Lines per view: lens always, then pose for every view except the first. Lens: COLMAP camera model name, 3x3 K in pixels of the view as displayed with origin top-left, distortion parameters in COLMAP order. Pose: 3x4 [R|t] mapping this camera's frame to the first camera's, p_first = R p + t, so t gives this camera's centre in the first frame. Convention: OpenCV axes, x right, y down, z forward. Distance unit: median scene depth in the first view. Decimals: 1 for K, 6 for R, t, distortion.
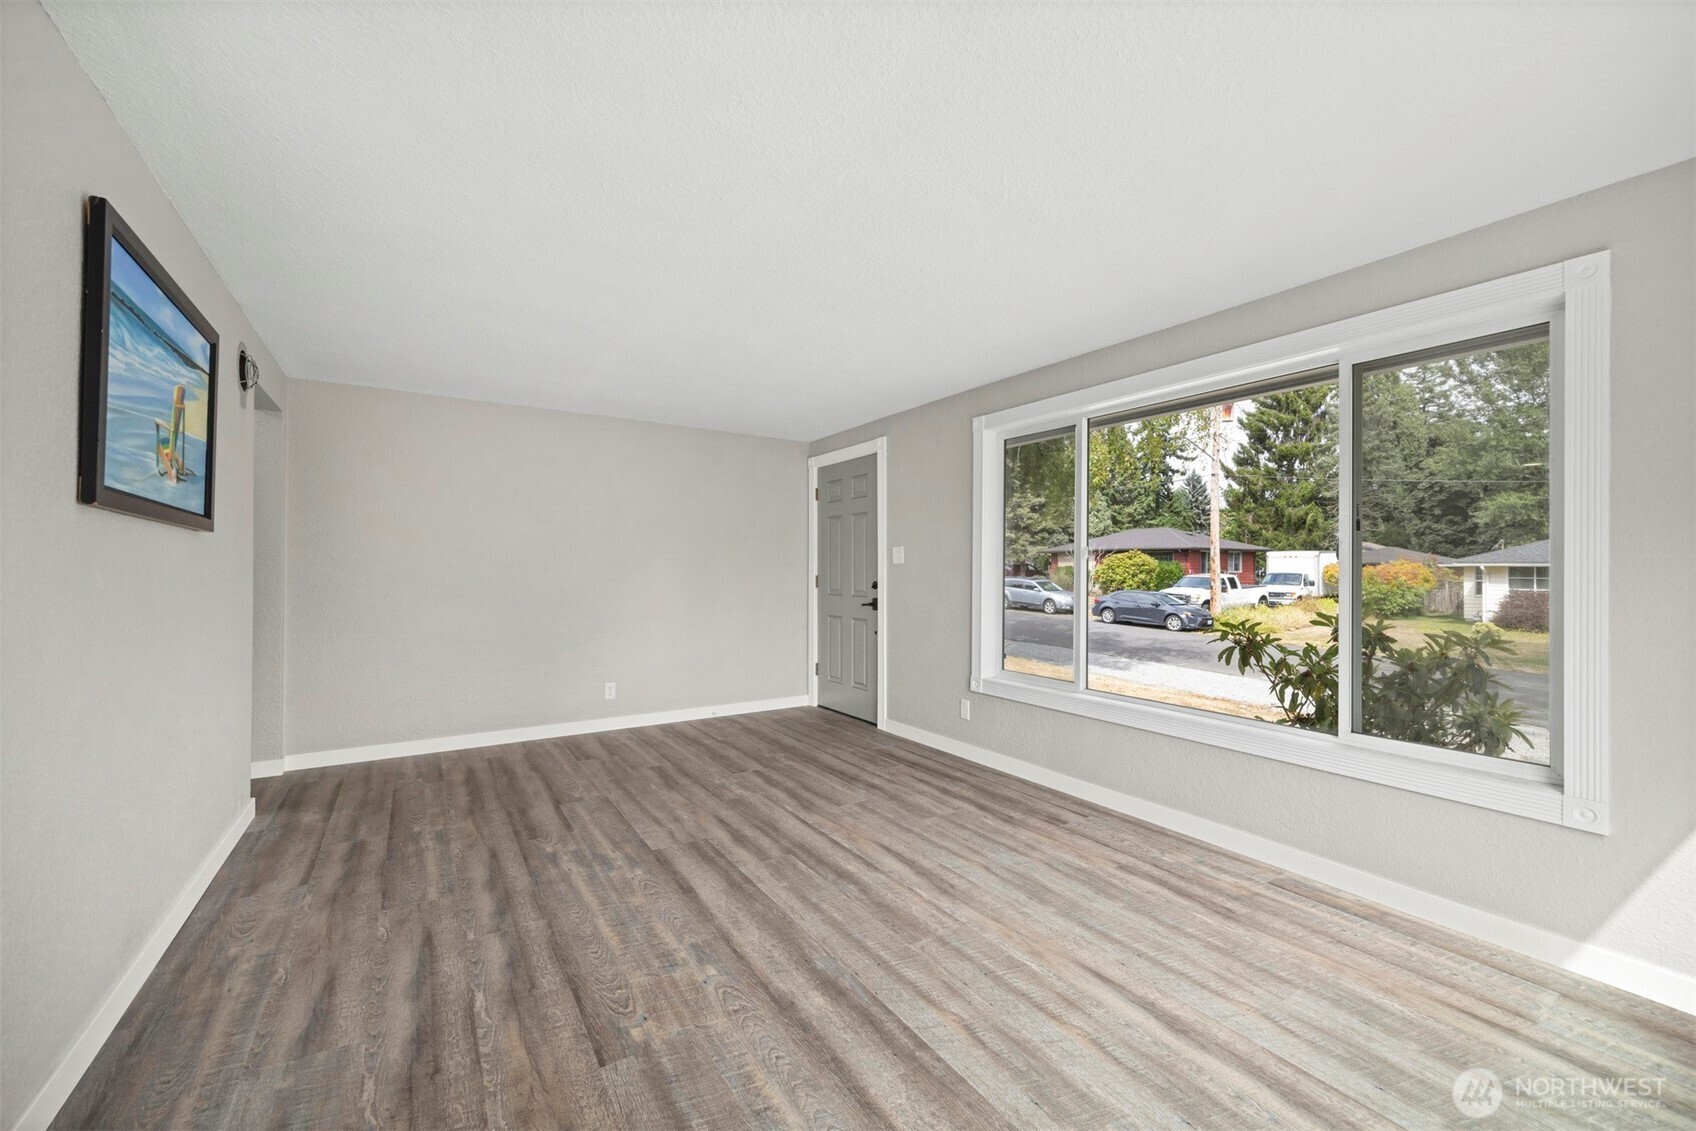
lens RADIAL K [[660.8, 0, 843.9], [0, 660.8, 568.9], [0, 0, 1]] dist [0.000468, 0.000214]
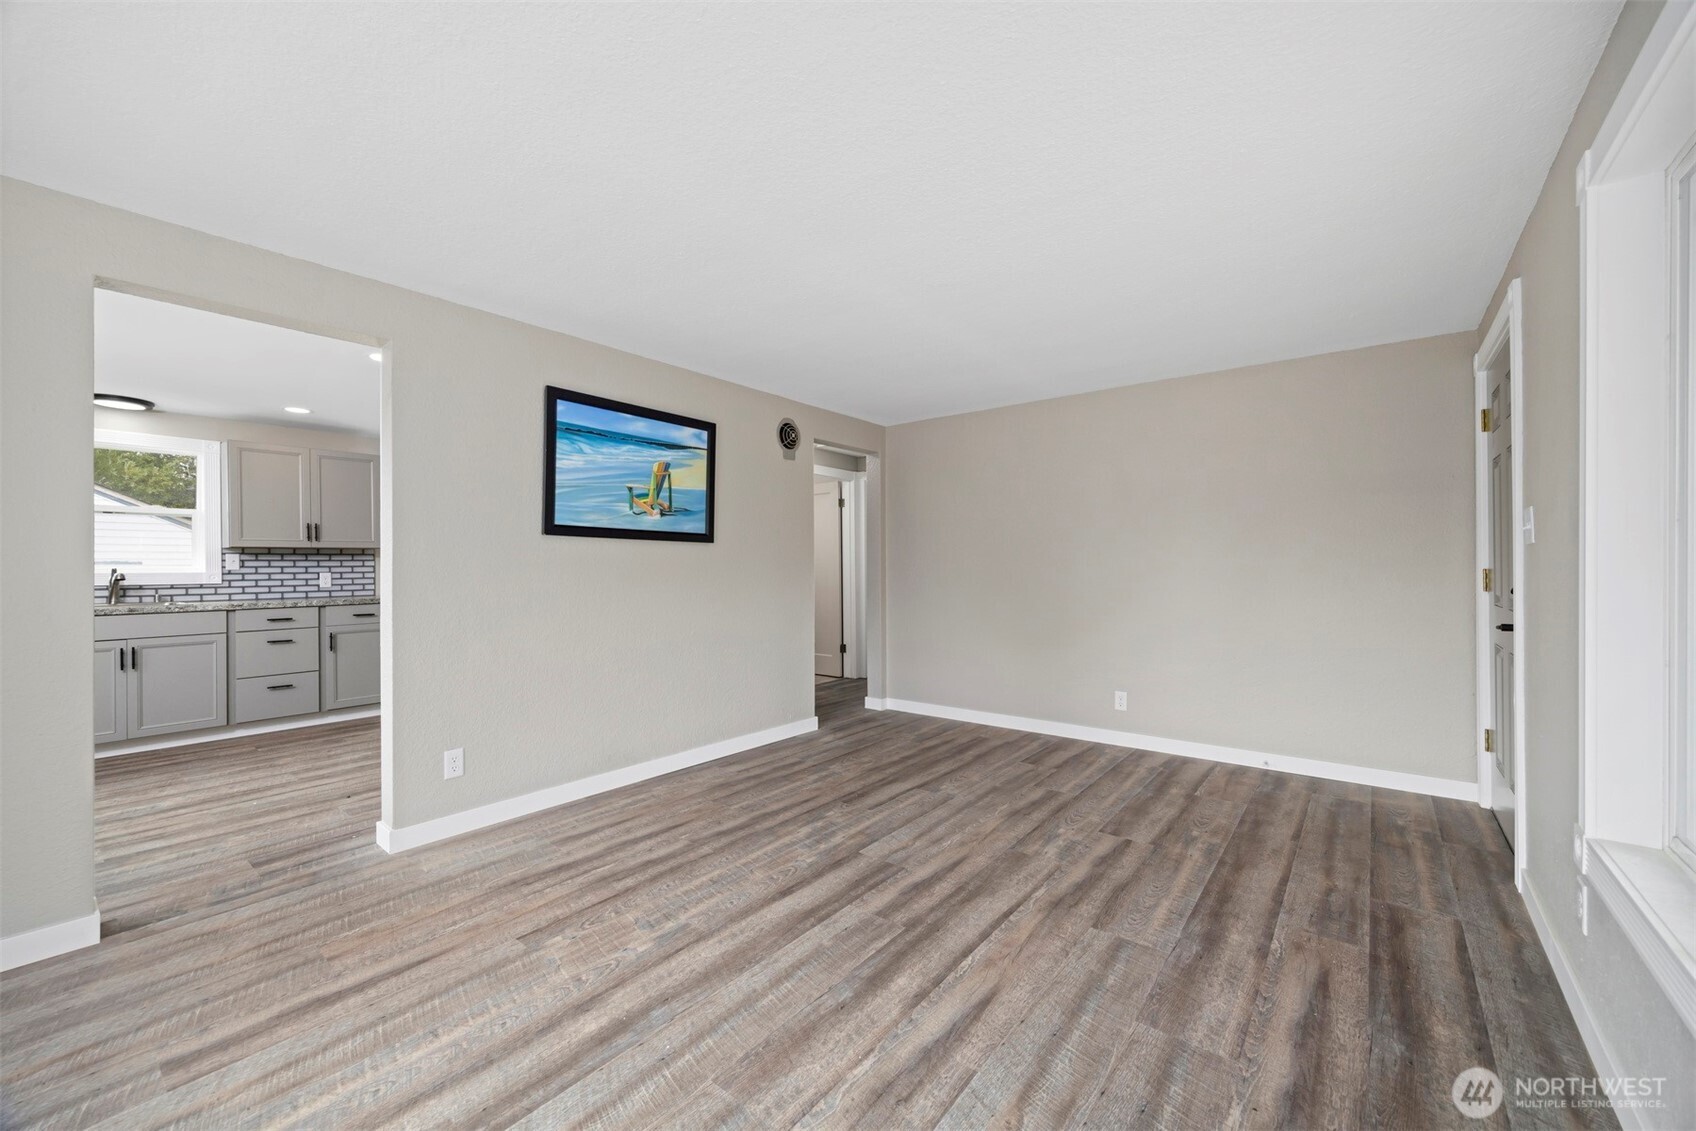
lens RADIAL K [[651.4, 0, 854.8], [0, 651.4, 568.9], [0, 0, 1]] dist [-0.001614, 0.000066]
pose [[0.326630, -0.000790, -0.945152, 0.582429], [0.009470, 0.999952, 0.002437, 0.007306], [0.945105, -0.009747, 0.326622, 0.651617]]
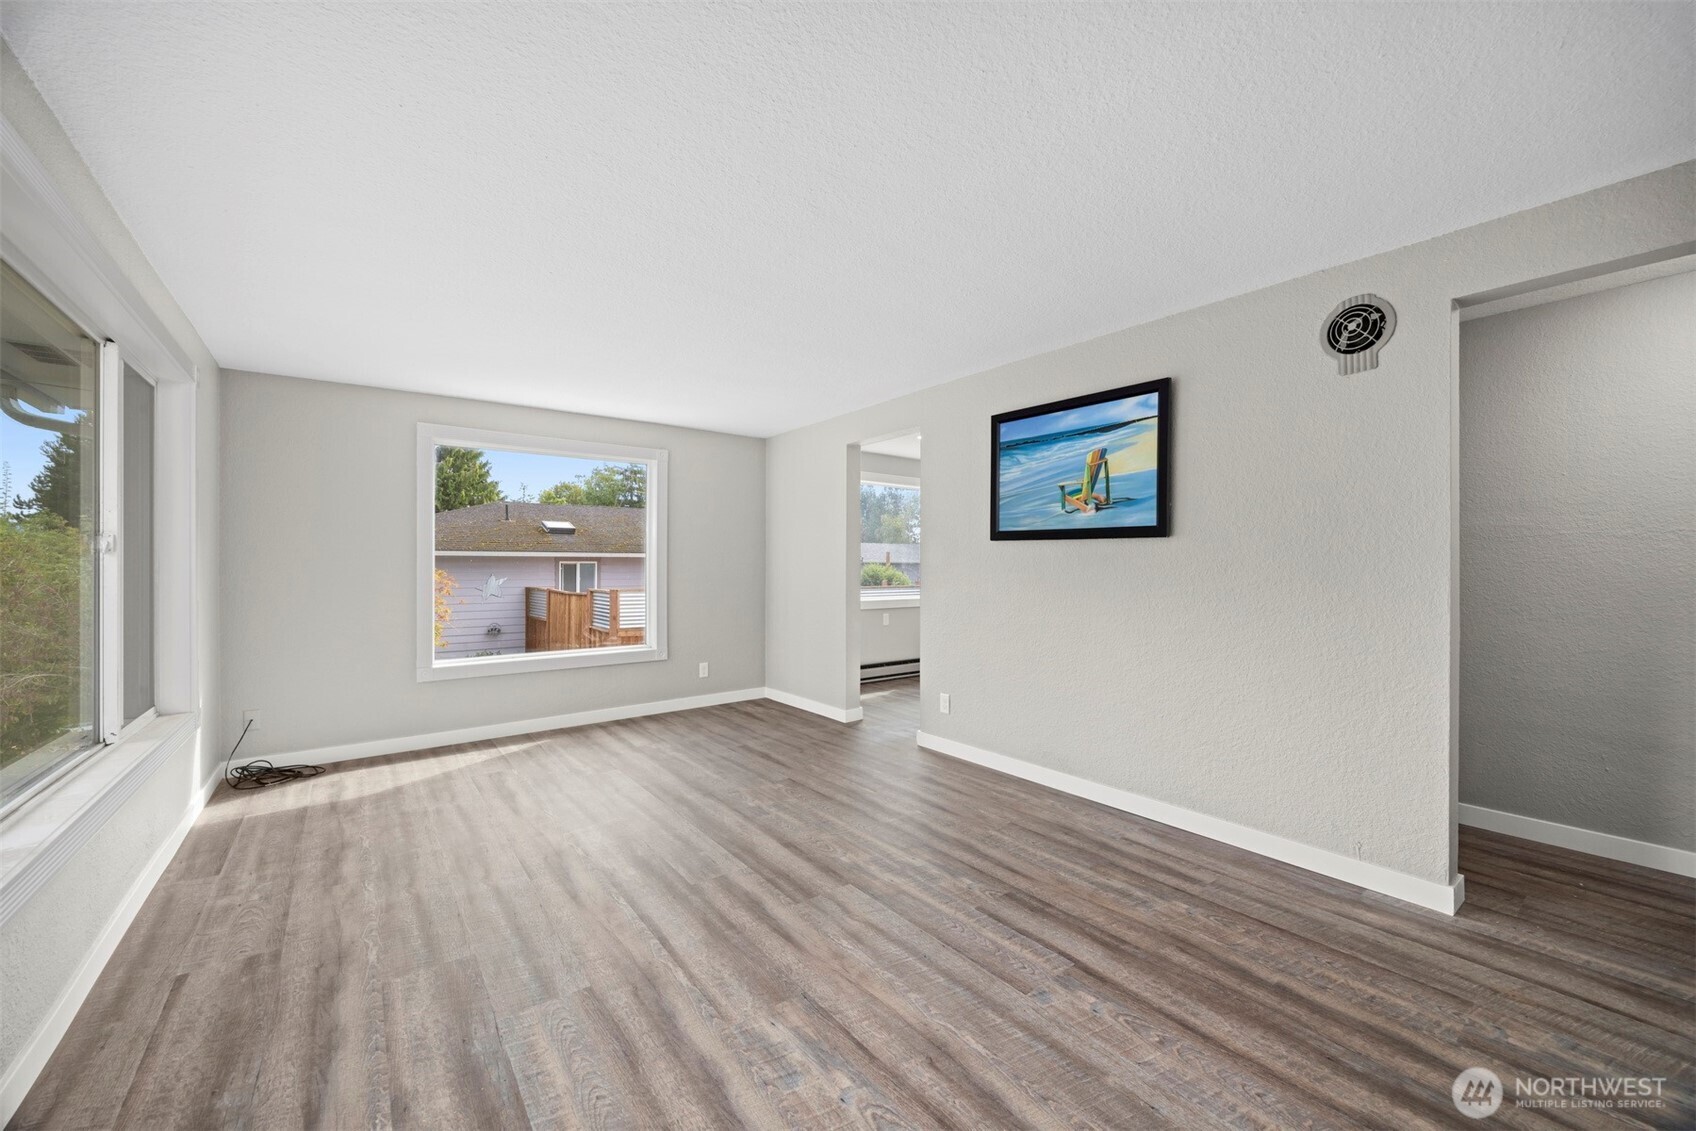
lens RADIAL K [[651.4, 0, 854.8], [0, 651.4, 568.9], [0, 0, 1]] dist [-0.001614, 0.000066]
pose [[-0.995501, -0.000716, -0.094745, -0.201956], [-0.001061, 0.999993, 0.003584, 0.000651], [0.094741, 0.003668, -0.995495, 1.772066]]
